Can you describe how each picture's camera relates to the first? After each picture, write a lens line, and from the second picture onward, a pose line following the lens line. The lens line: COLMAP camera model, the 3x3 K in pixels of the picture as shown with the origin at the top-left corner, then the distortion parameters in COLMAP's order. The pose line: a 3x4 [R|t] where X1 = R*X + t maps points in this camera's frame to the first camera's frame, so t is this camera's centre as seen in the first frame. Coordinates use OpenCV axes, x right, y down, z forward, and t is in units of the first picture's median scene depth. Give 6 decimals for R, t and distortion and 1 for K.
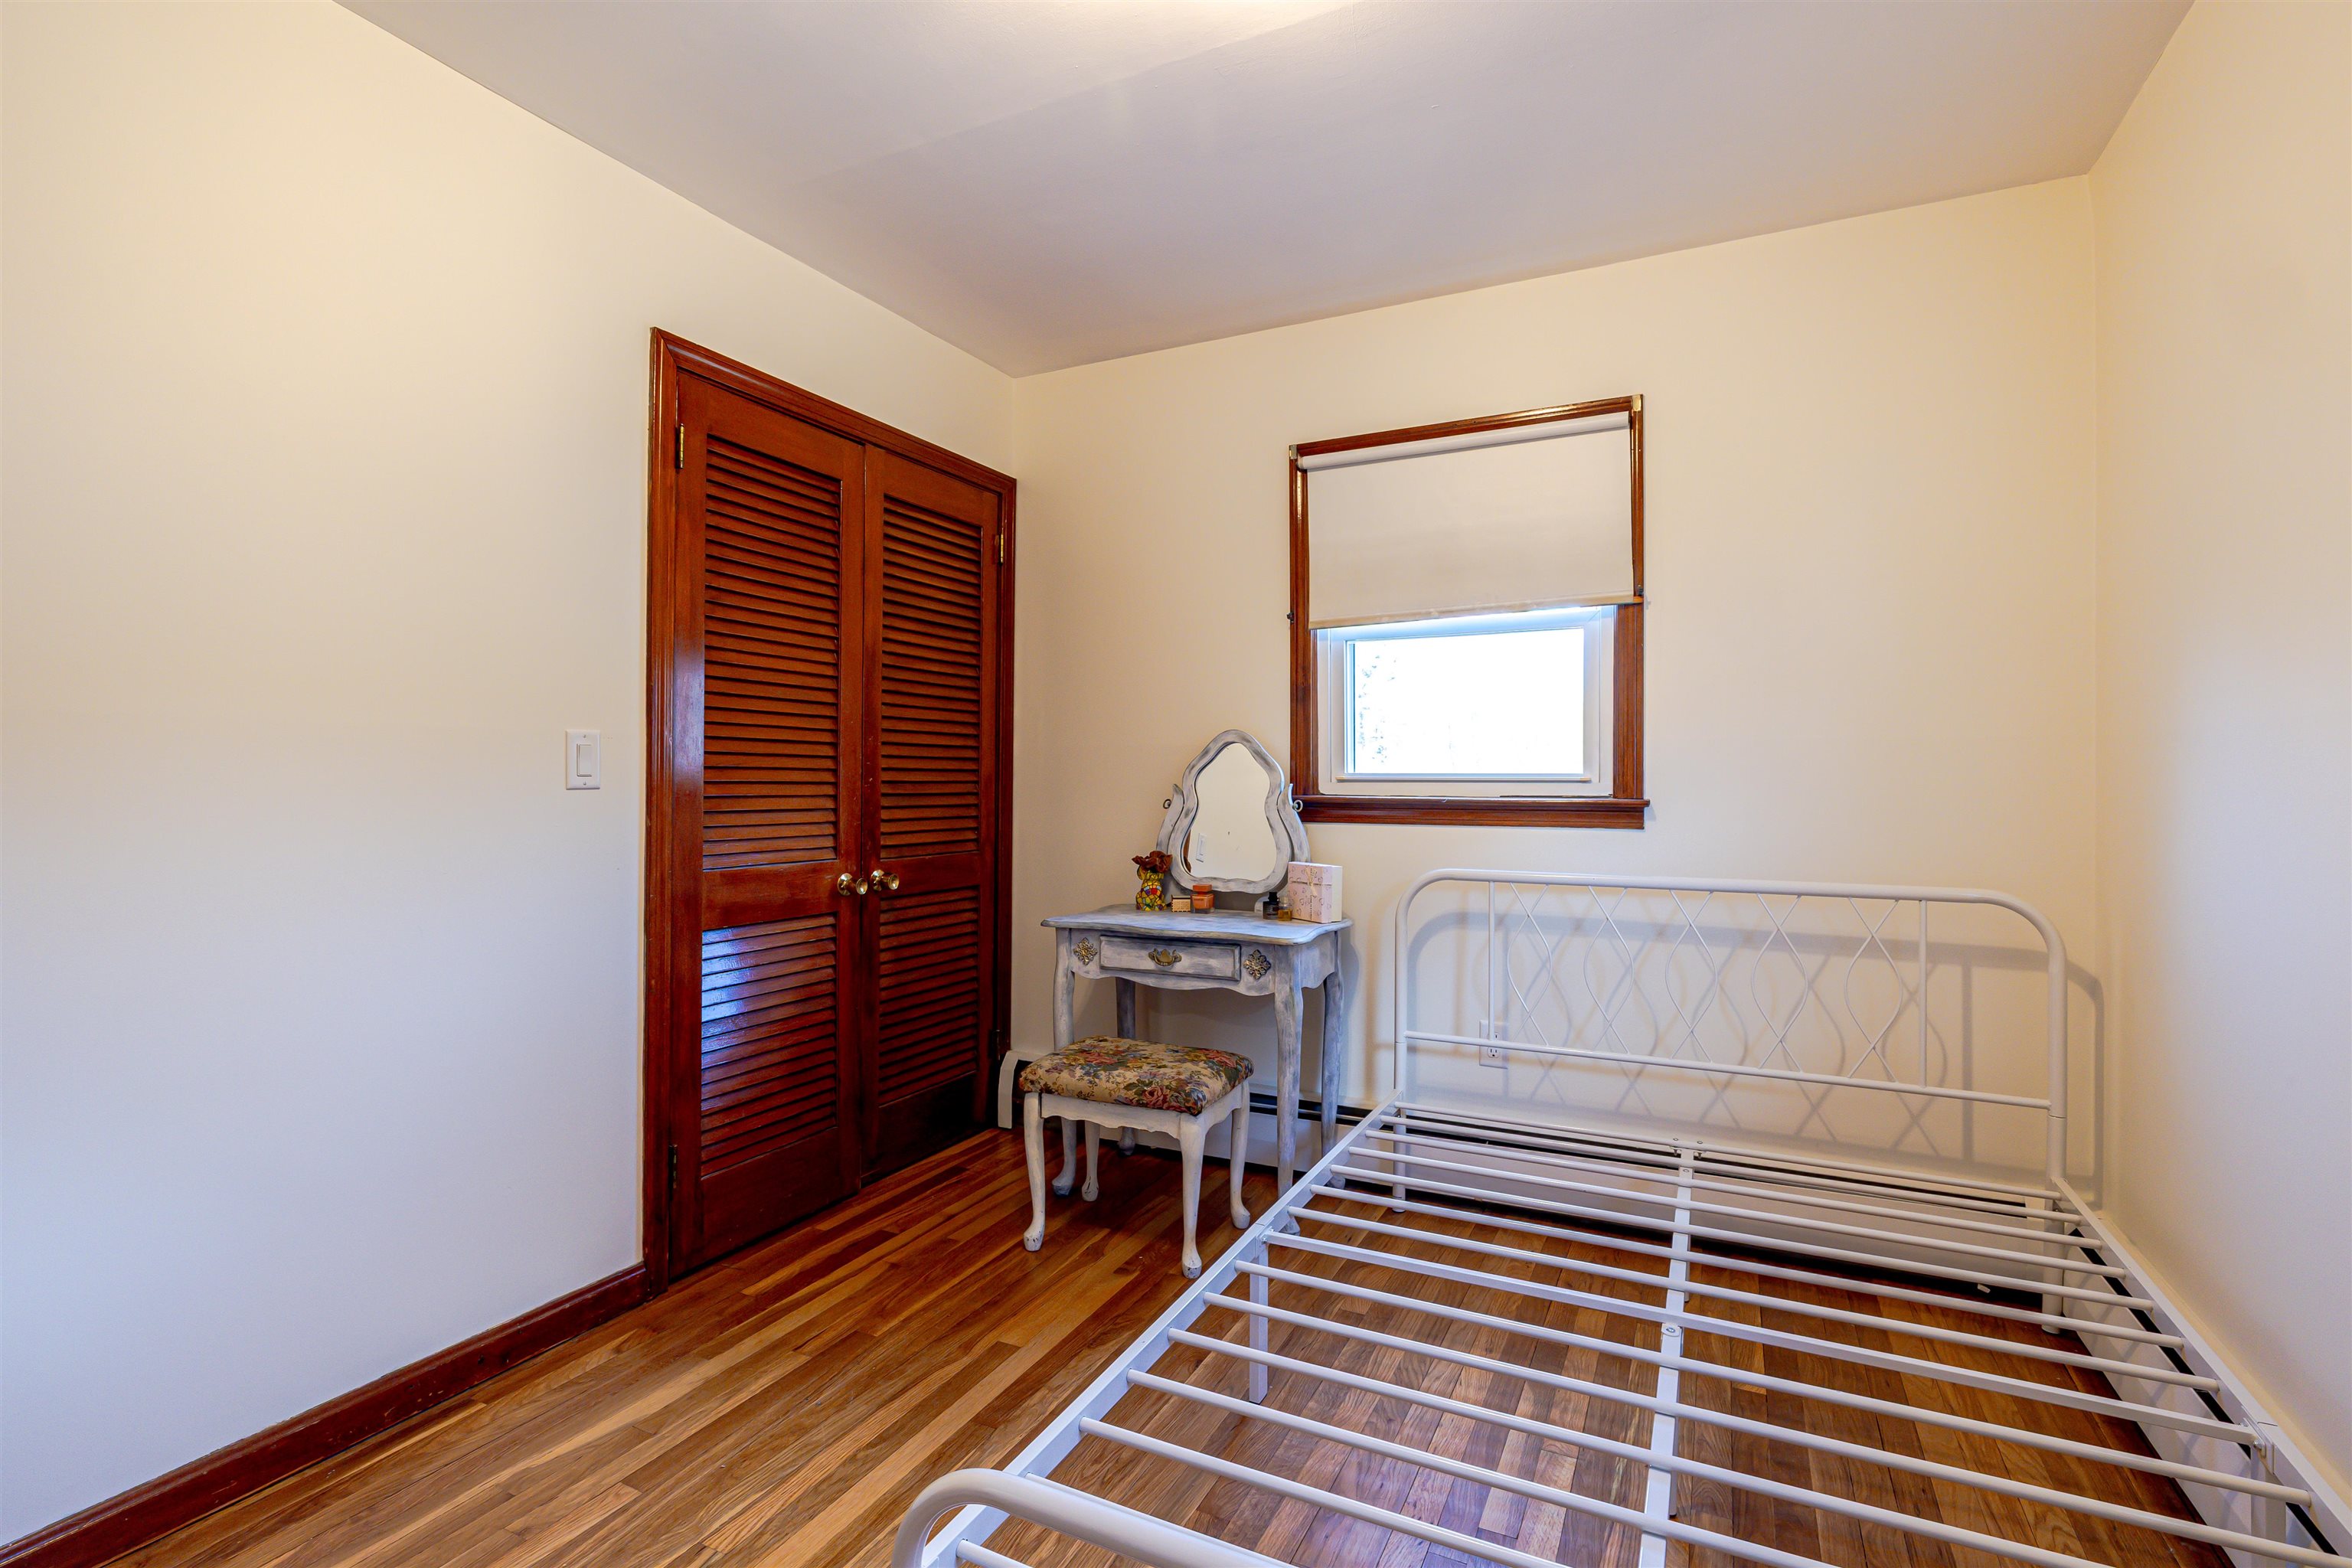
lens RADIAL K [[1089.7, 0, 1176.0], [0, 1089.7, 784.0], [0, 0, 1]] dist [-0.005232, 0.000425]
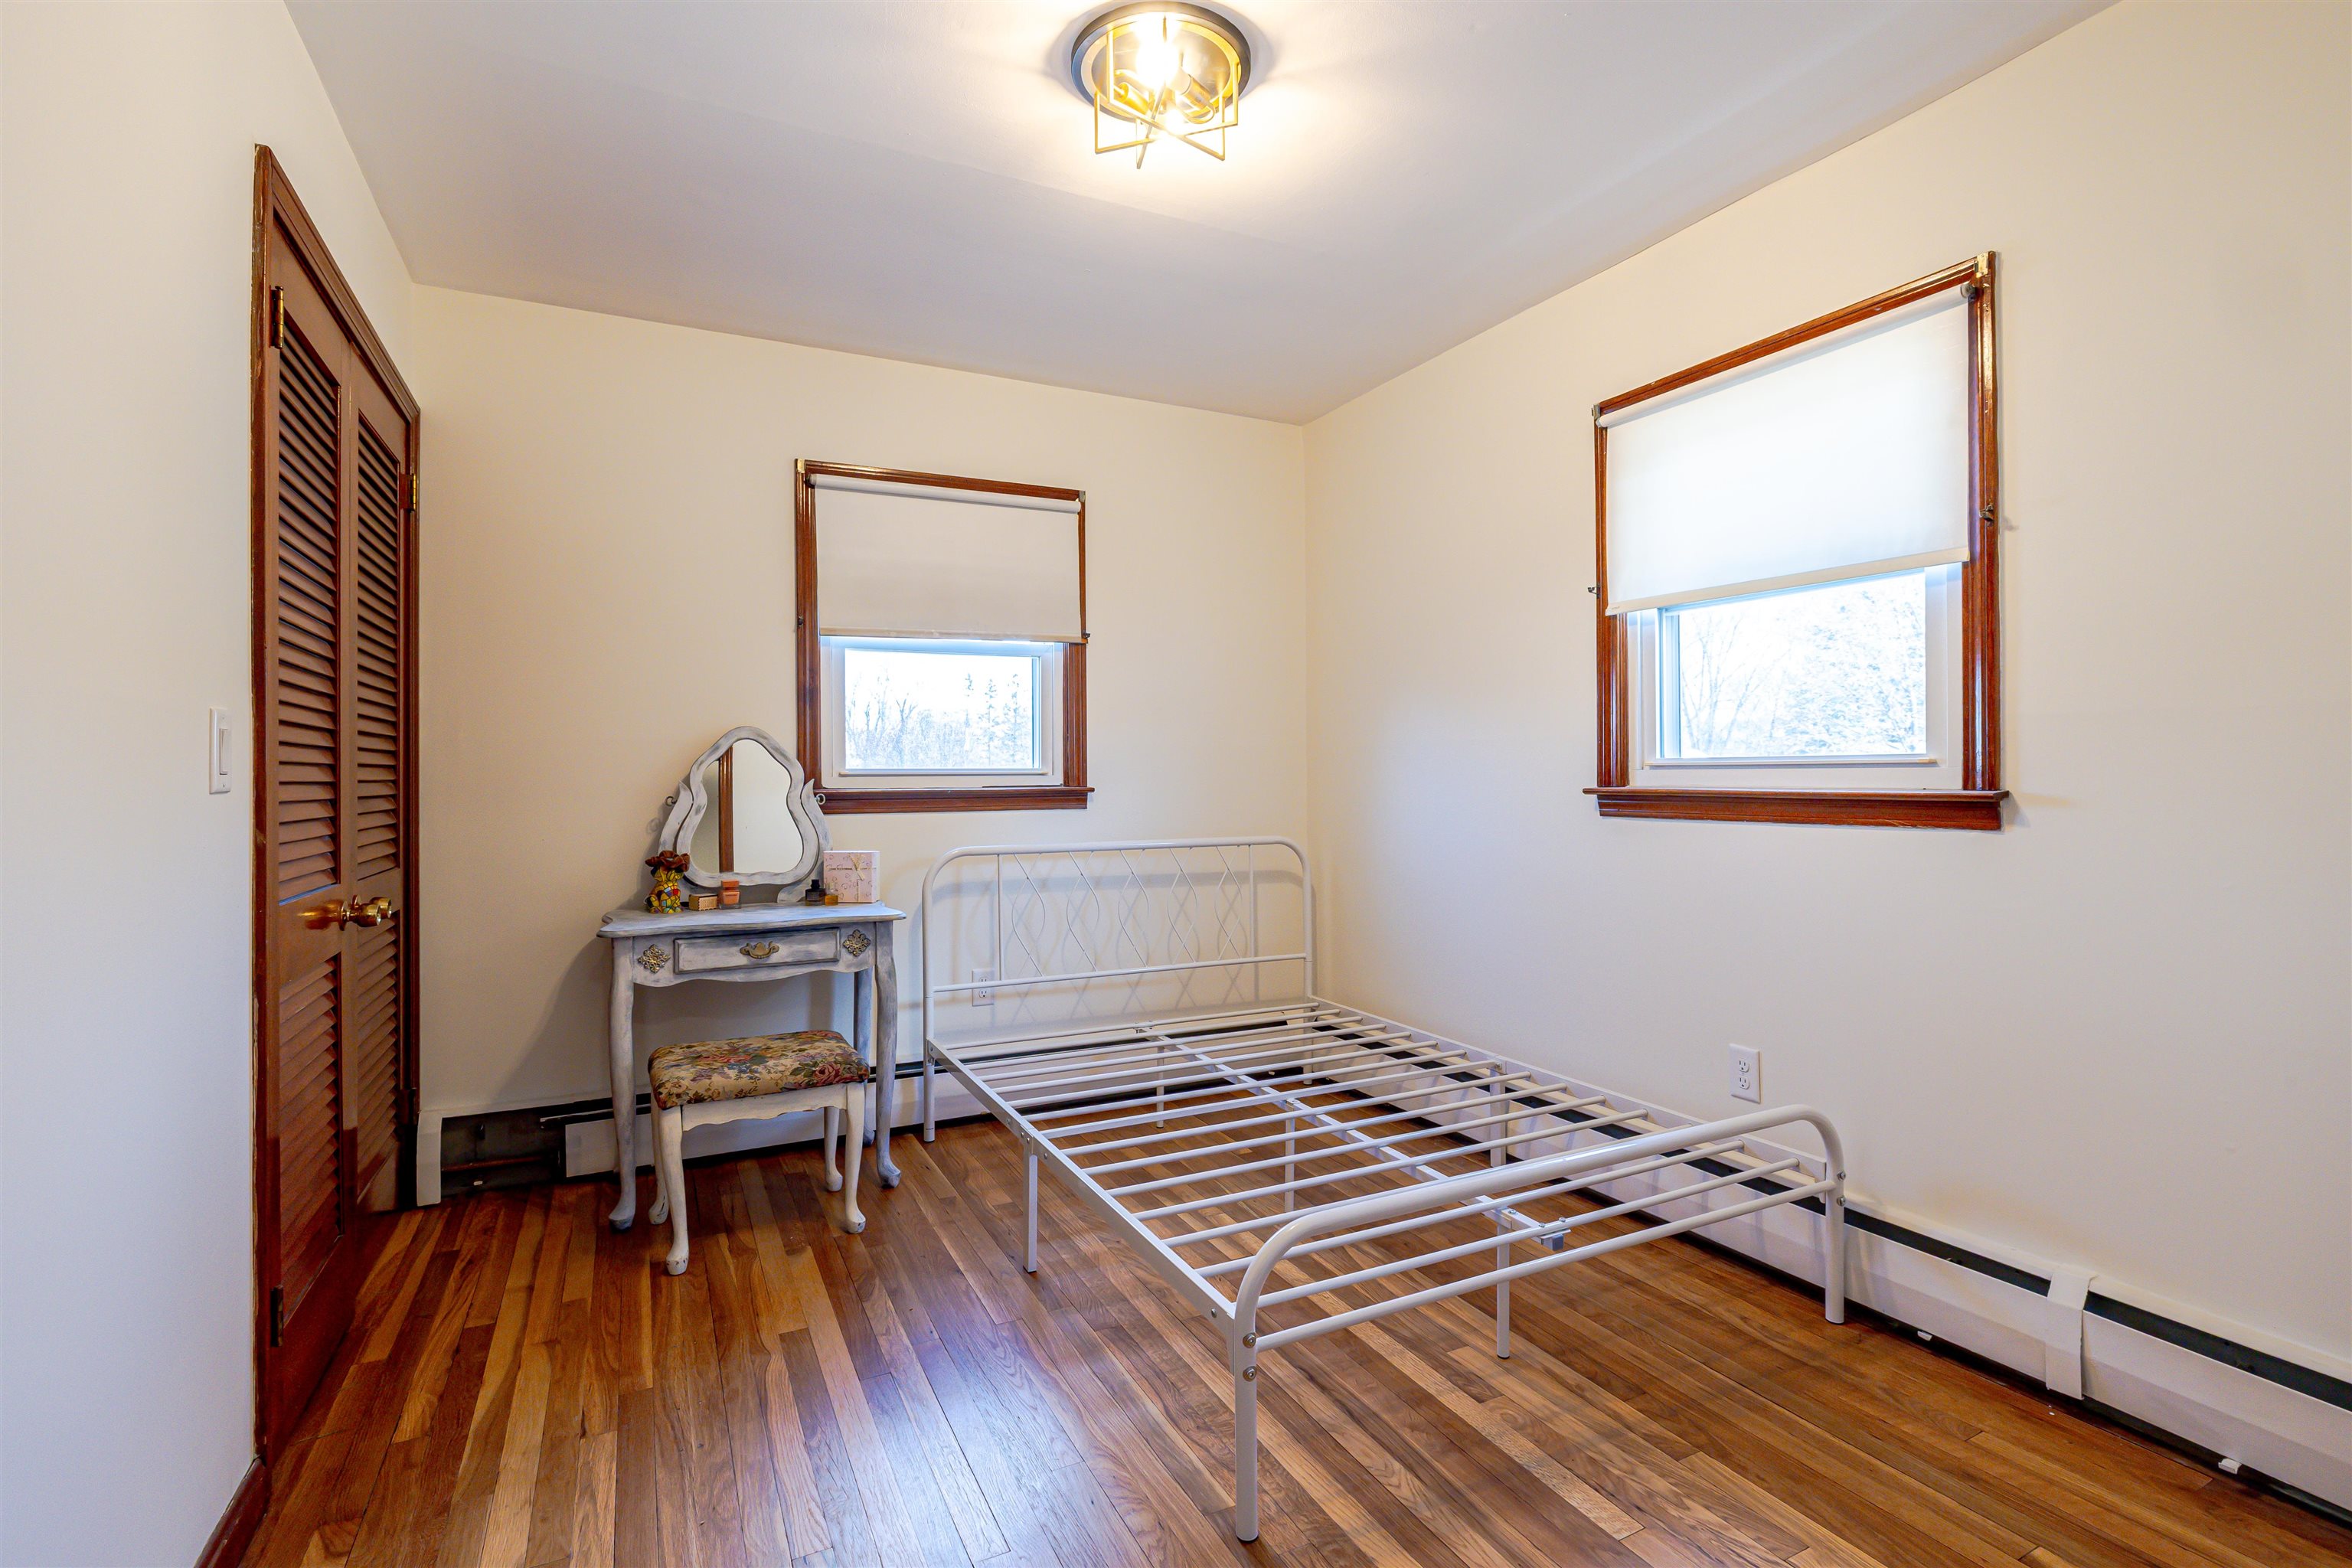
lens RADIAL K [[1089.7, 0, 1176.0], [0, 1089.7, 784.0], [0, 0, 1]] dist [-0.005232, 0.000425]
pose [[0.602960, -0.013013, 0.797665, -0.582098], [0.011512, 0.999905, 0.007609, 0.001194], [-0.797689, 0.004595, 0.603052, 0.079778]]
